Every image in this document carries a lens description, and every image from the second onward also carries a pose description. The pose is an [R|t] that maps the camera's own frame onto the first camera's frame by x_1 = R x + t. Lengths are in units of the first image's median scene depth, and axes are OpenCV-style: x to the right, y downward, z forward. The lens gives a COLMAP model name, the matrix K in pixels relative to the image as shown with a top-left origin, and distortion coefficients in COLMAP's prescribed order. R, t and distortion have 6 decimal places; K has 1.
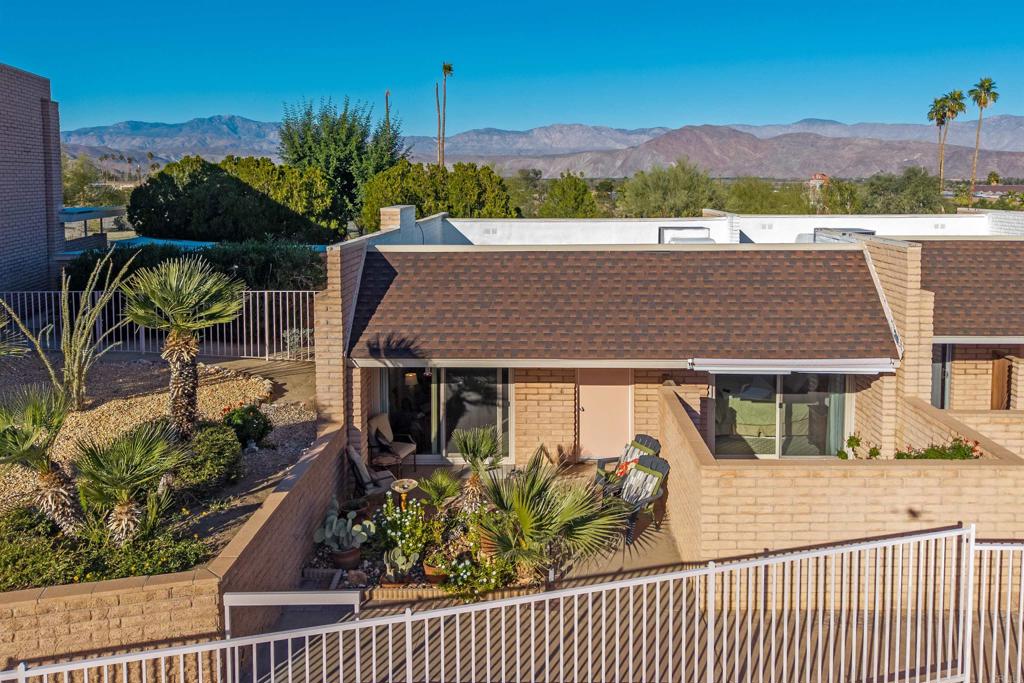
lens RADIAL K [[711.4, 0, 516.7], [0, 711.4, 342.0], [0, 0, 1]] dist [-0.001464, -0.000202]
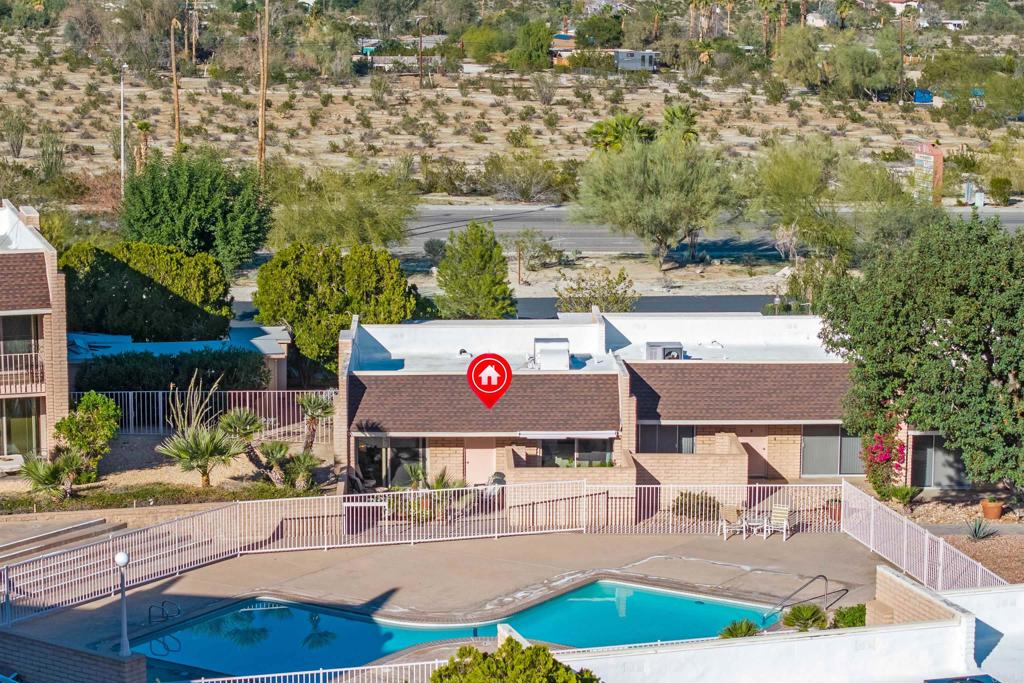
lens RADIAL K [[2063.2, 0, 514.1], [0, 2063.2, 342.2], [0, 0, 1]] dist [0.114311, 0.000000]
pose [[0.997078, -0.000247, 0.076390, -0.191537], [0.004724, 0.998280, -0.058438, 0.100112], [-0.076244, 0.058628, 0.995364, -4.290896]]
